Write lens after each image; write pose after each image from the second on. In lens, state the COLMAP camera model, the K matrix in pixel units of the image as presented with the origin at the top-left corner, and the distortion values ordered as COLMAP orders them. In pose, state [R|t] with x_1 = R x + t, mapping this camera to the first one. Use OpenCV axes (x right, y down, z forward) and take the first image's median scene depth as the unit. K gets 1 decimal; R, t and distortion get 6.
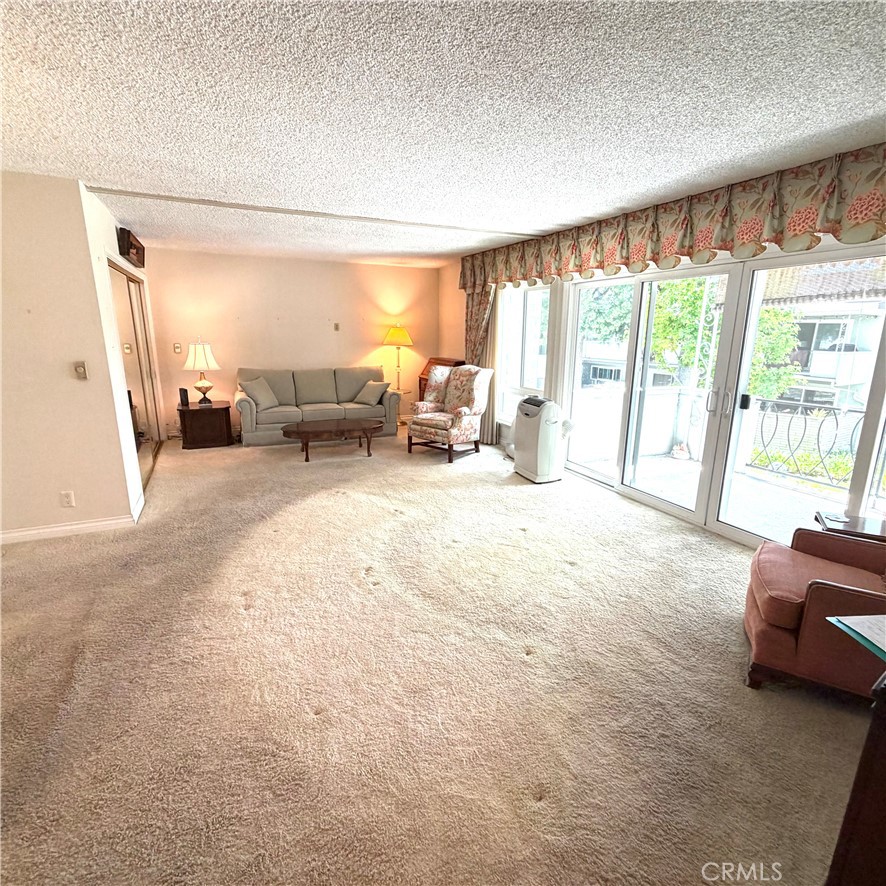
lens RADIAL K [[472.2, 0, 438.9], [0, 472.2, 444.5], [0, 0, 1]] dist [-0.001680, 0.000850]
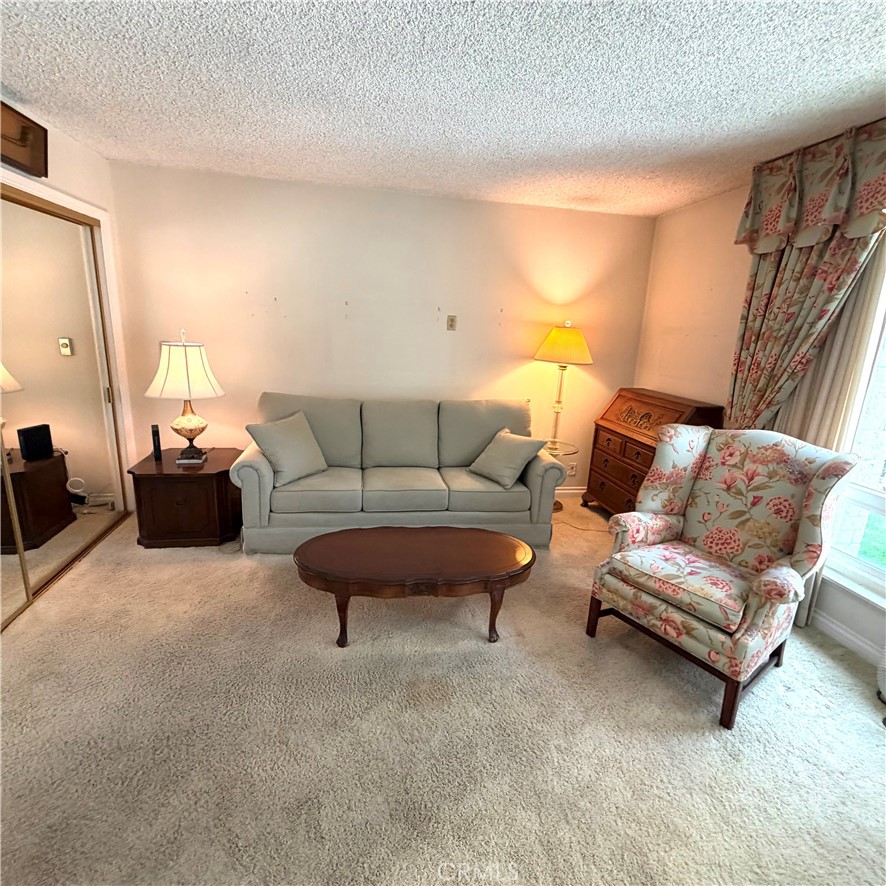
lens RADIAL K [[472.2, 0, 441.8], [0, 472.2, 444.6], [0, 0, 1]] dist [-0.001680, 0.000850]
pose [[0.968830, 0.094514, -0.228987, -0.129818], [-0.094668, 0.995455, 0.010336, -0.164804], [0.228924, 0.011664, 0.973374, 0.680965]]
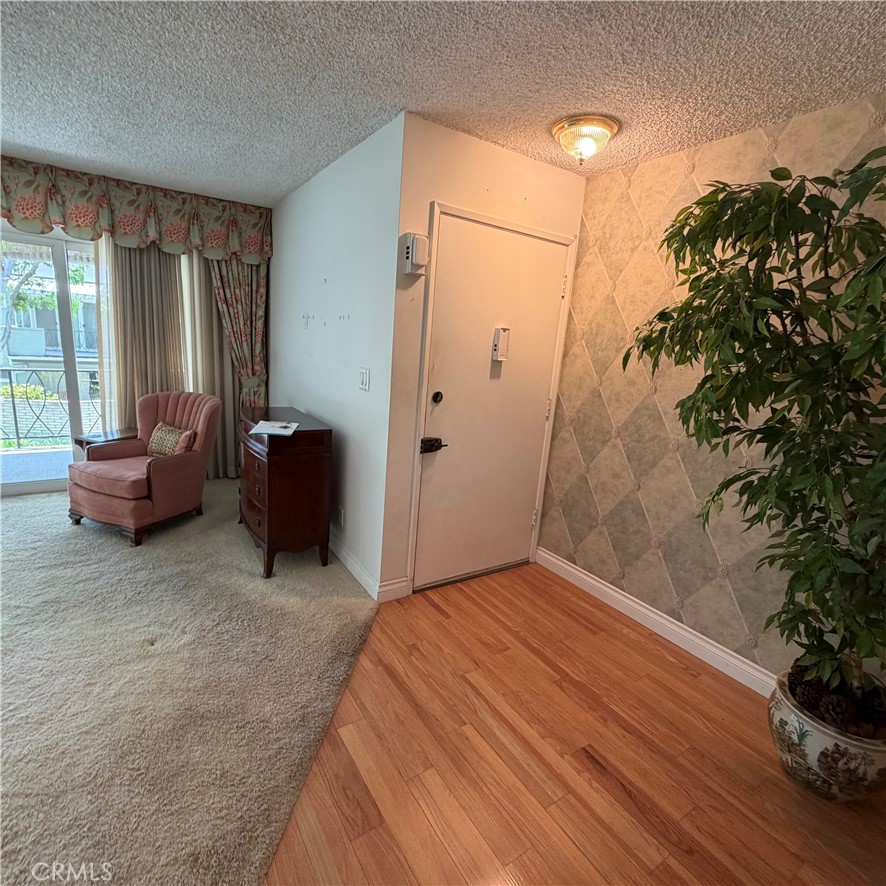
lens RADIAL K [[472.2, 0, 441.9], [0, 472.2, 444.9], [0, 0, 1]] dist [-0.001680, 0.000850]
pose [[-0.151370, -0.230789, 0.961157, -0.348570], [0.158766, 0.954061, 0.254088, -0.006993], [-0.975644, 0.191060, -0.107775, 0.066795]]
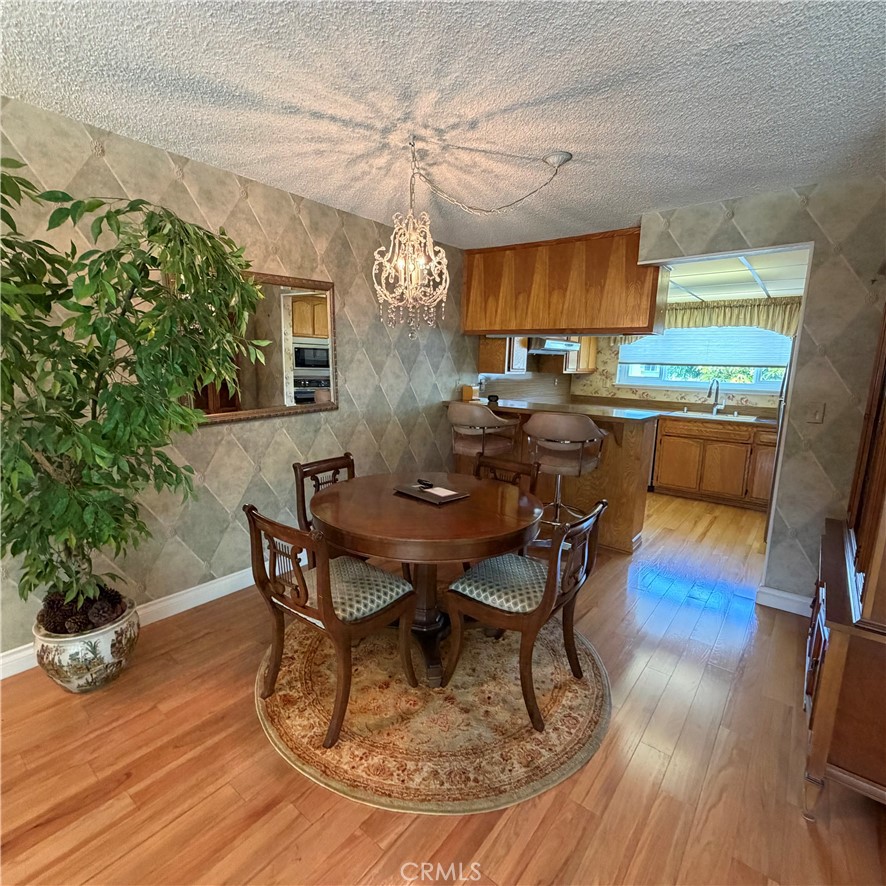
lens RADIAL K [[472.2, 0, 439.9], [0, 472.2, 443.8], [0, 0, 1]] dist [-0.001680, 0.000850]
pose [[-0.888375, 0.051289, -0.456245, -0.205810], [-0.135425, 0.920254, 0.367141, -0.036856], [0.438692, 0.387946, -0.810585, 0.209624]]
